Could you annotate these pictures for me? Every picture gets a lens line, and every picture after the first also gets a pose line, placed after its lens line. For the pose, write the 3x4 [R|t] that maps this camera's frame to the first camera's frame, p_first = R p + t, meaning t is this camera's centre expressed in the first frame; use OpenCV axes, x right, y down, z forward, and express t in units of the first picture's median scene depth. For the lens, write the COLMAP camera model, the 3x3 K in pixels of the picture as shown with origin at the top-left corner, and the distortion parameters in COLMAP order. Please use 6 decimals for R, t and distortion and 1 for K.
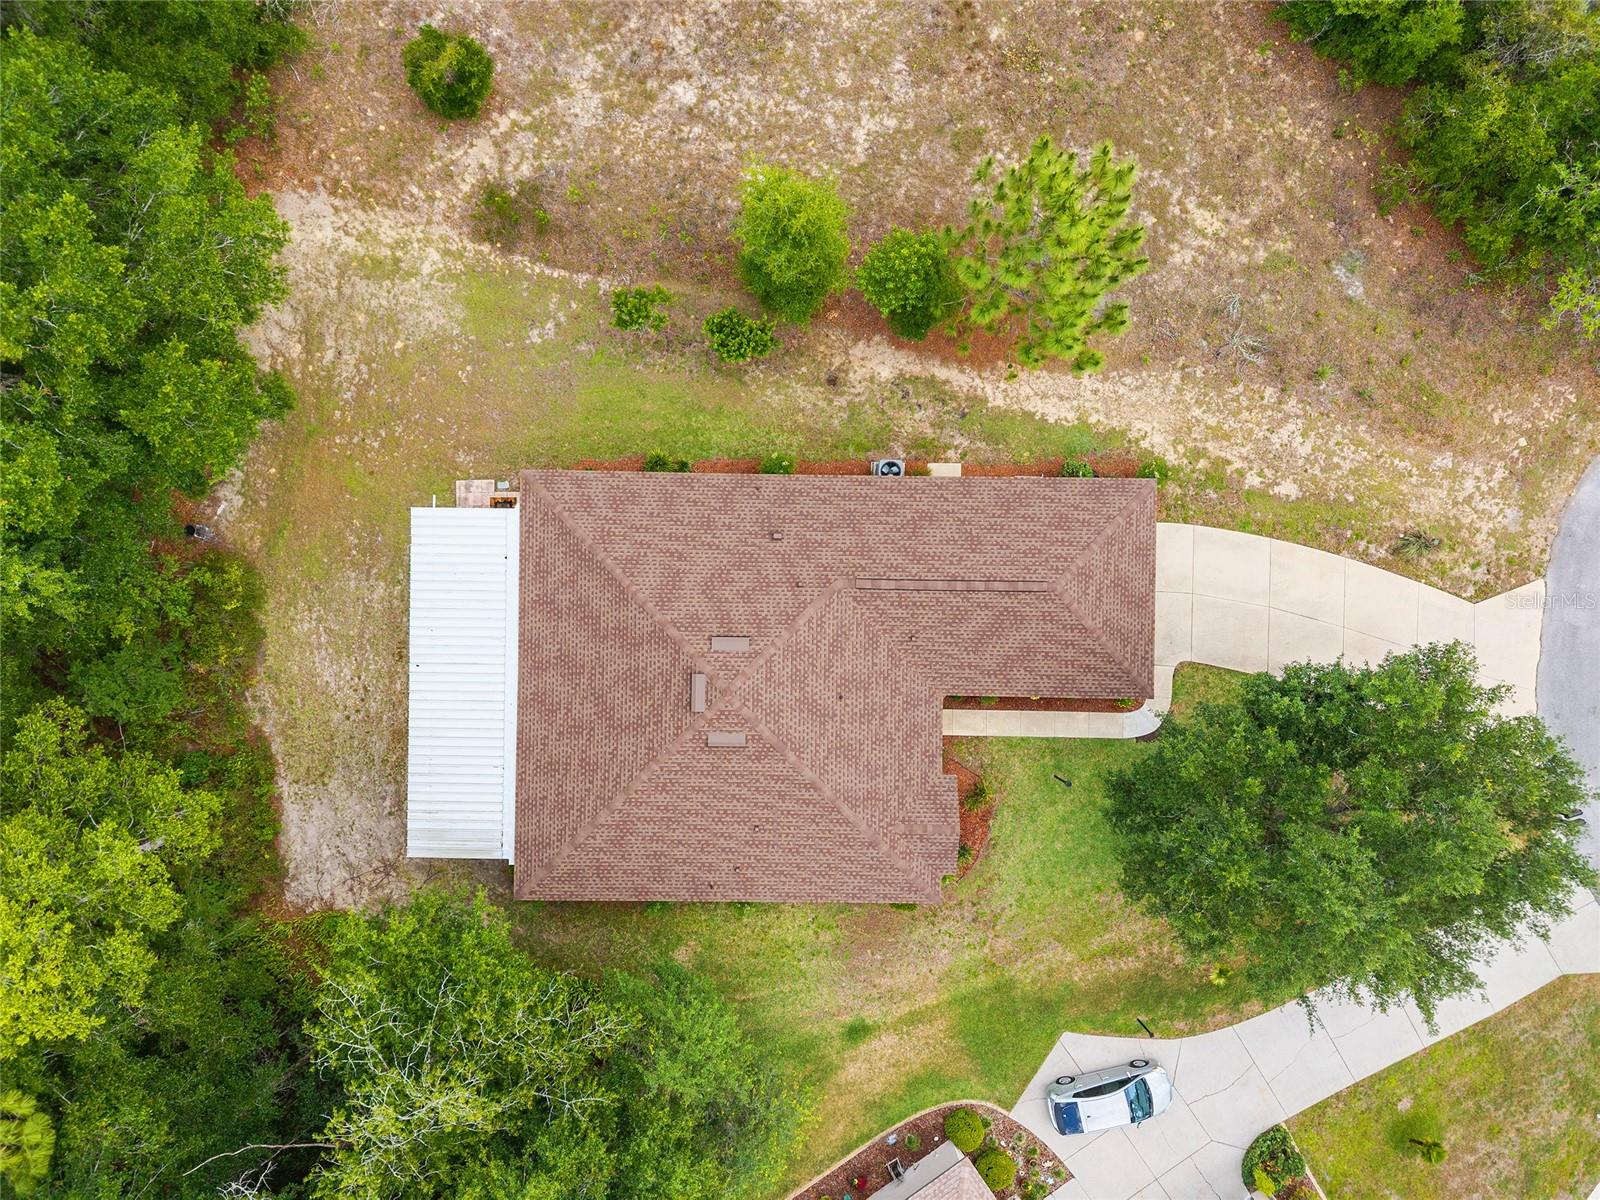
lens RADIAL K [[1079.2, 0, 791.2], [0, 1079.2, 606.4], [0, 0, 1]] dist [0.008270, -0.004955]
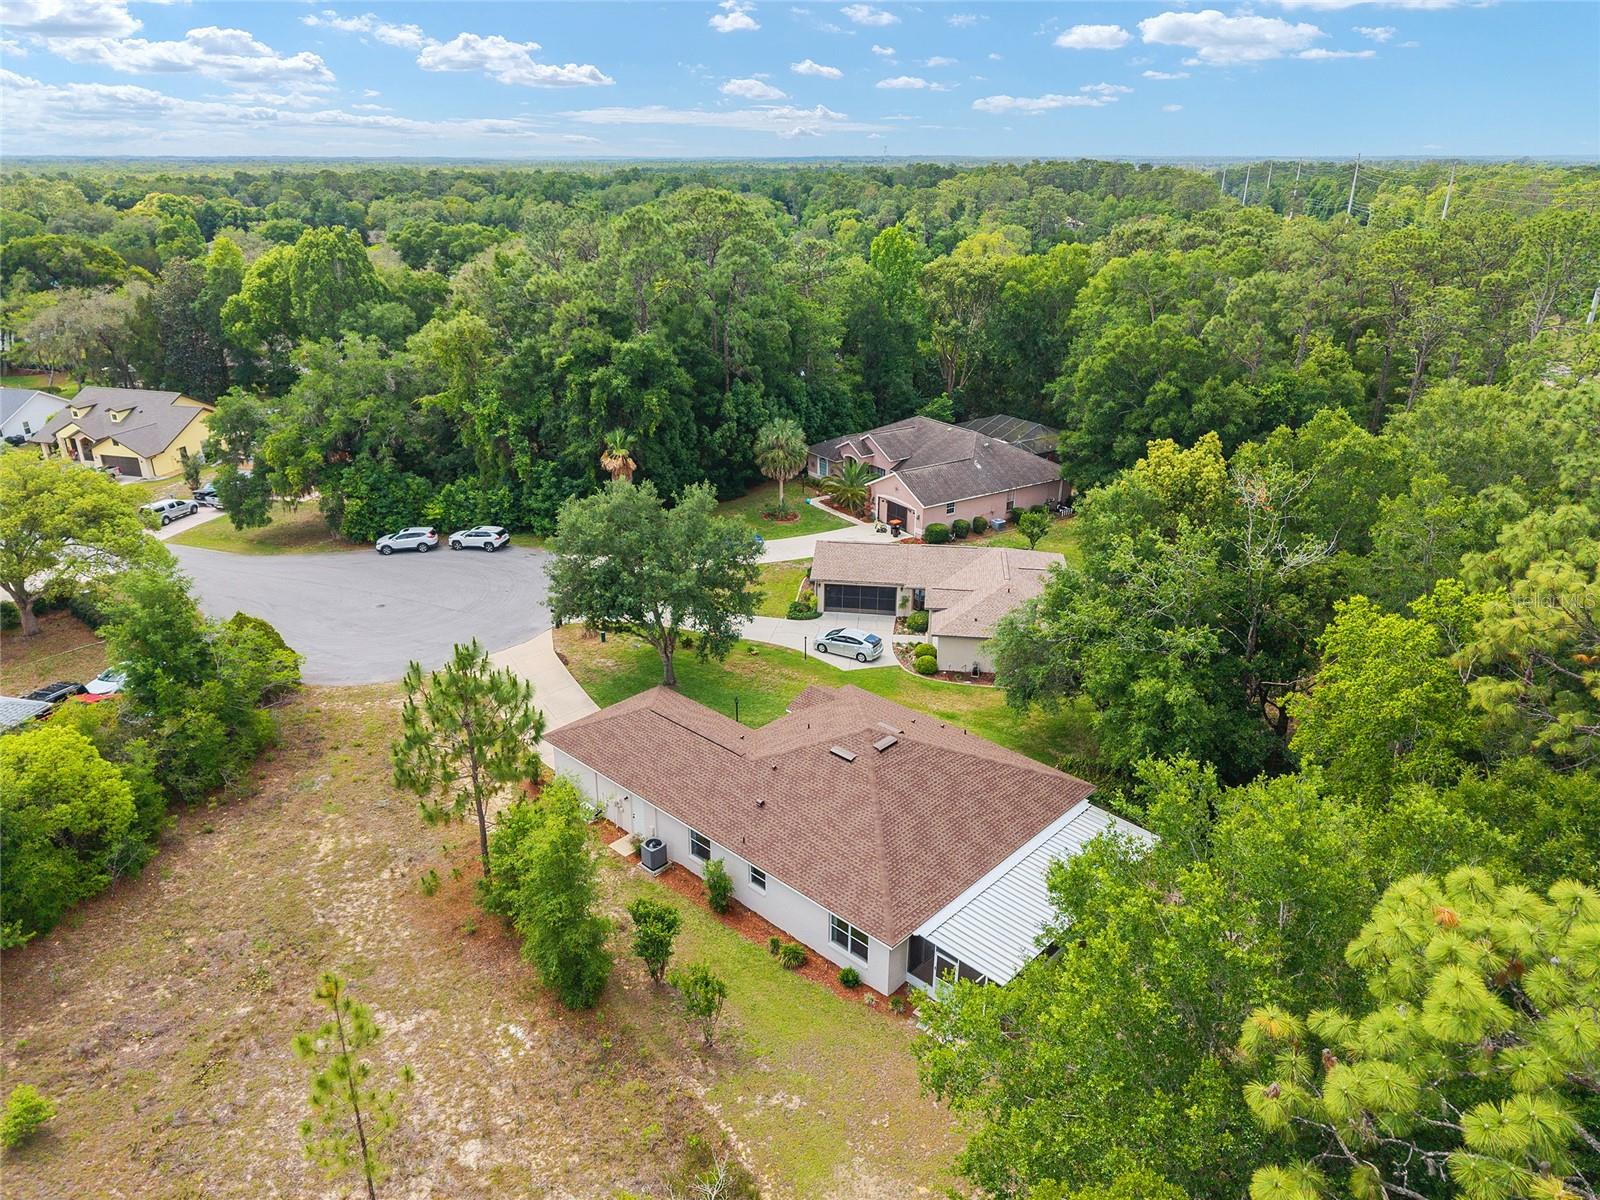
lens RADIAL K [[1080.9, 0, 793.1], [0, 1080.9, 603.2], [0, 0, 1]] dist [0.060762, -0.145086]
pose [[-0.735234, -0.269955, 0.621736, -0.695196], [0.677765, -0.281865, 0.679107, -0.757870], [-0.008082, 0.920693, 0.390203, 0.267389]]
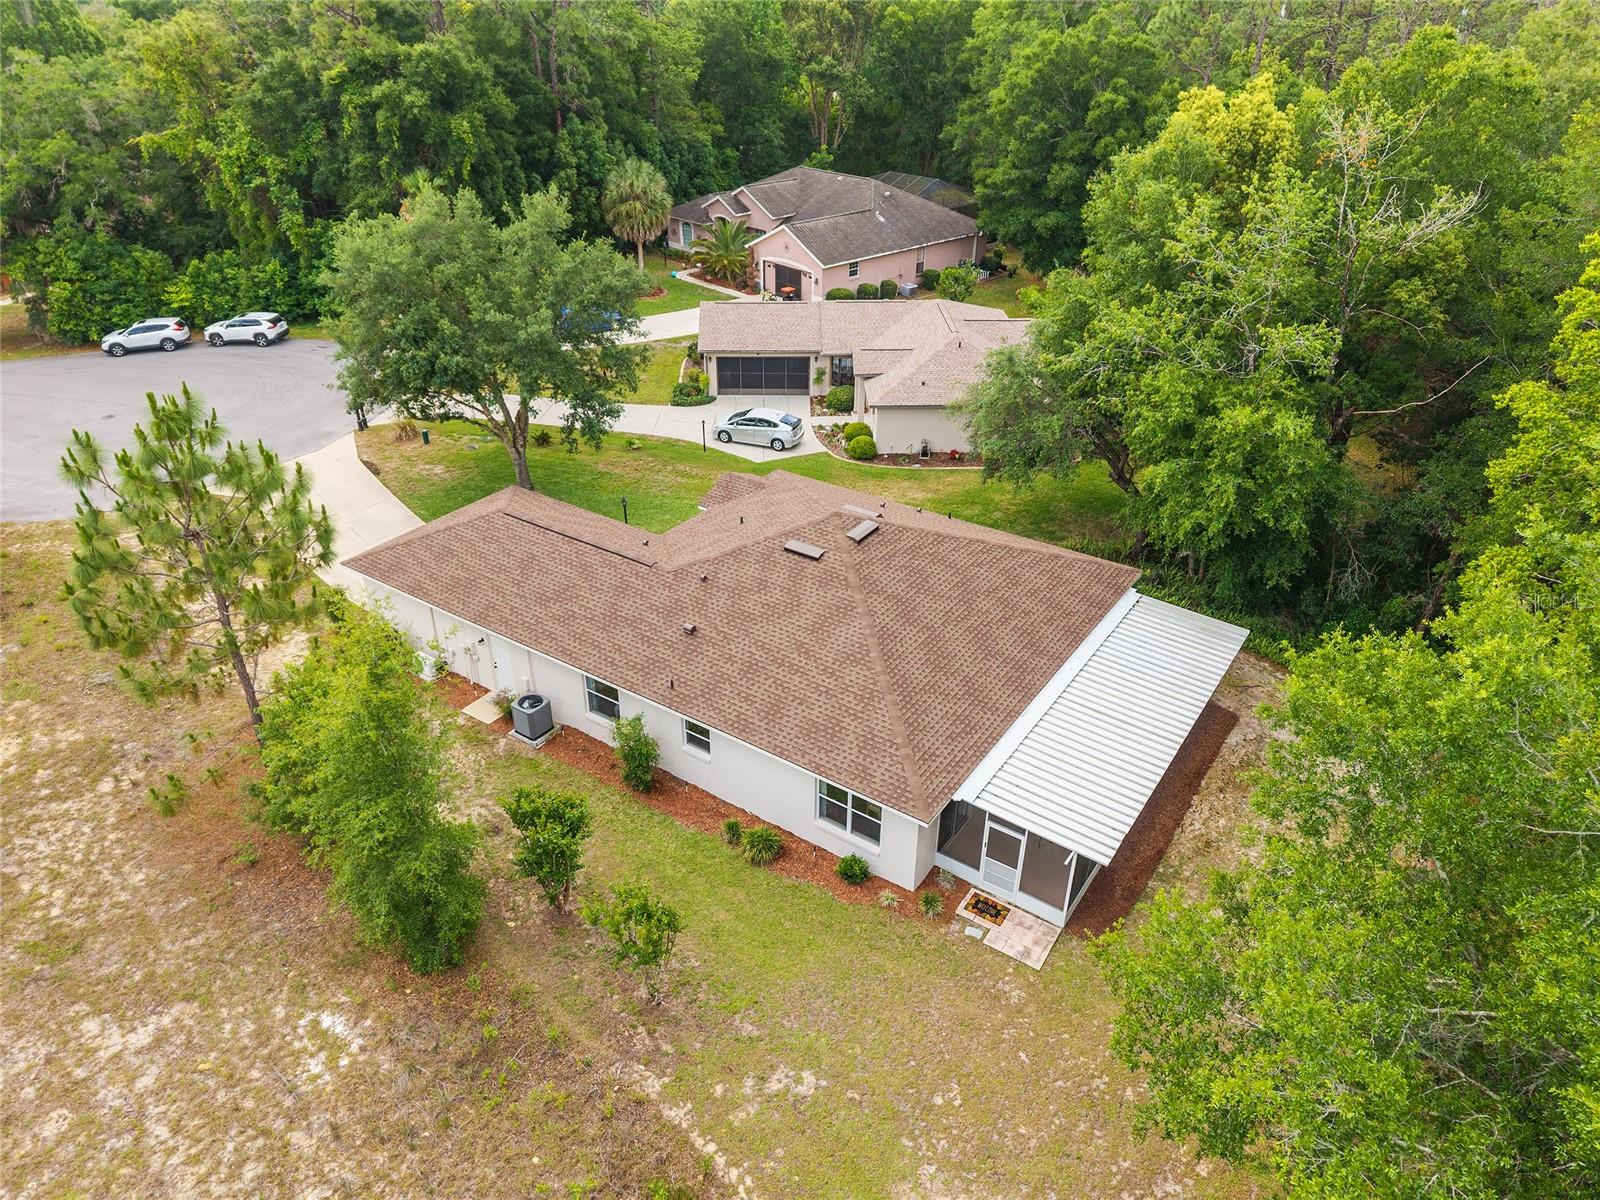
lens RADIAL K [[1079.2, 0, 791.2], [0, 1079.2, 606.4], [0, 0, 1]] dist [0.008270, -0.004955]
pose [[-0.830316, -0.295824, 0.472297, -0.427418], [0.557207, -0.425755, 0.712918, -0.556652], [-0.009815, 0.855114, 0.518346, 0.502979]]
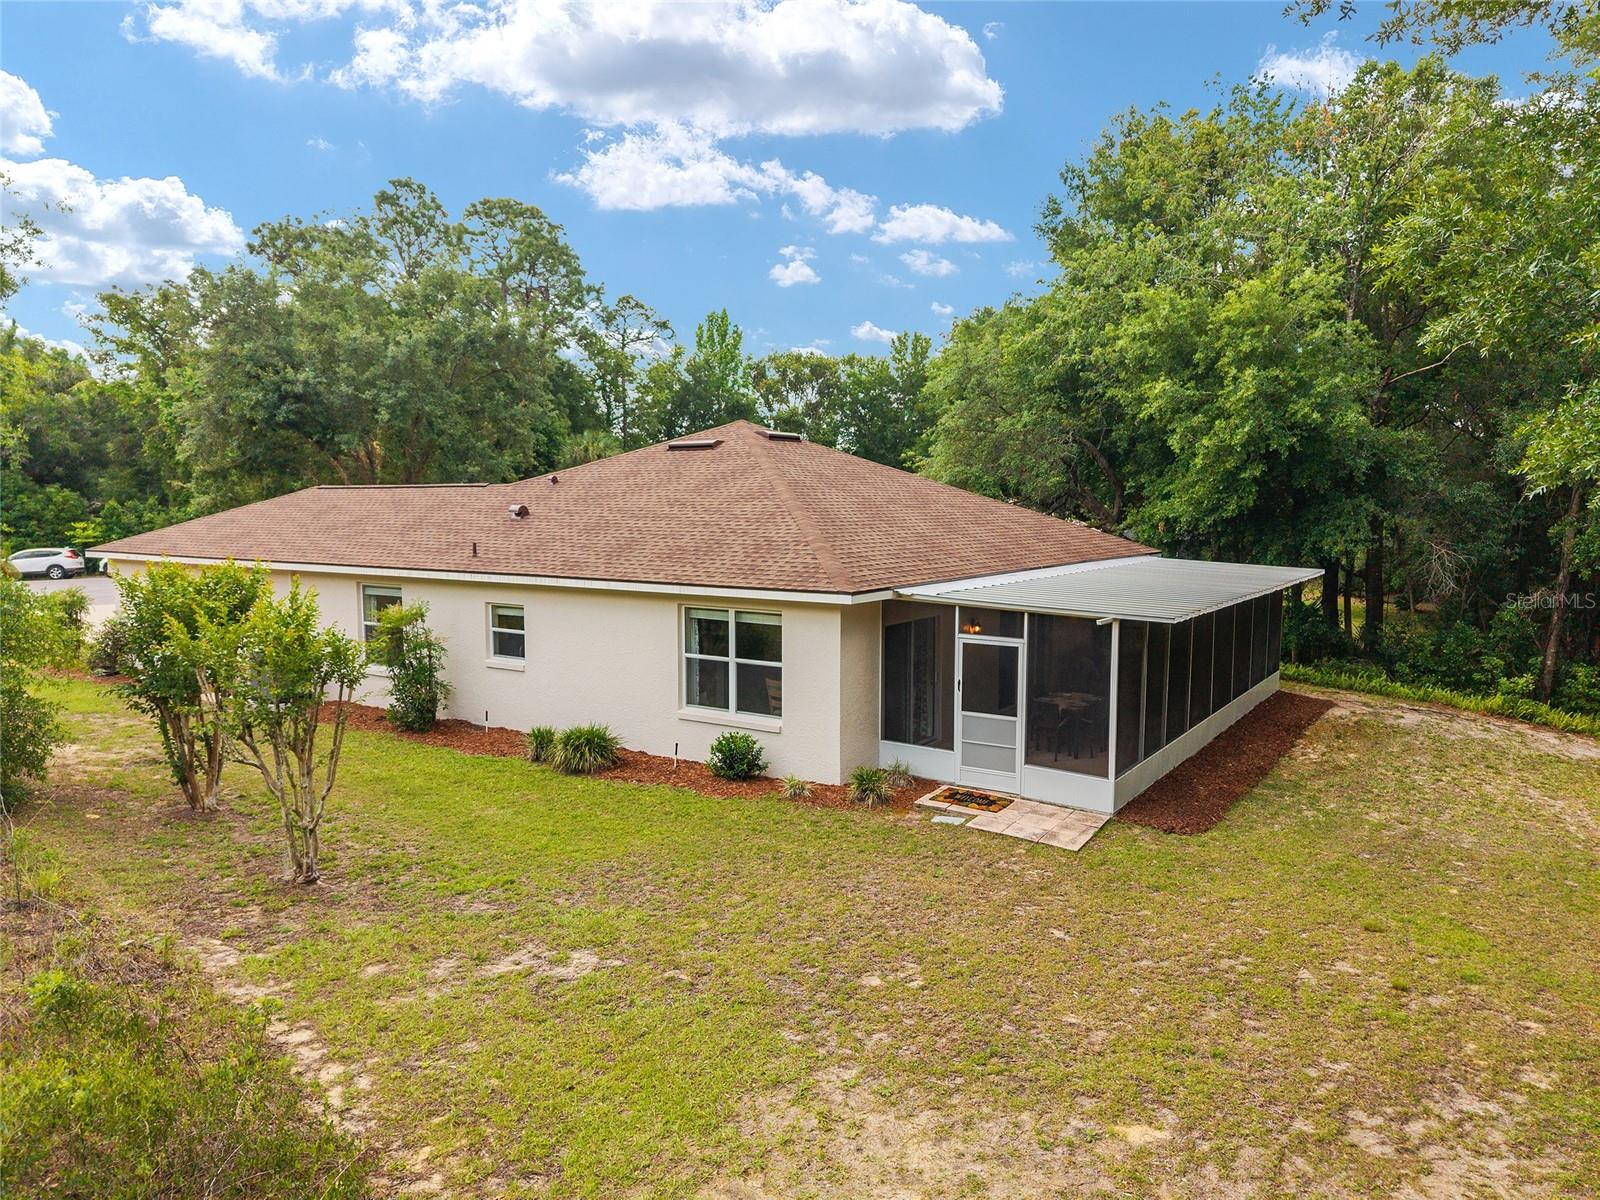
lens RADIAL K [[1079.2, 0, 791.2], [0, 1079.2, 606.4], [0, 0, 1]] dist [0.008270, -0.004955]
pose [[-0.834084, -0.060548, 0.548304, -0.415056], [0.551623, -0.084468, 0.829806, -0.428266], [-0.003929, 0.994585, 0.103853, 0.903132]]
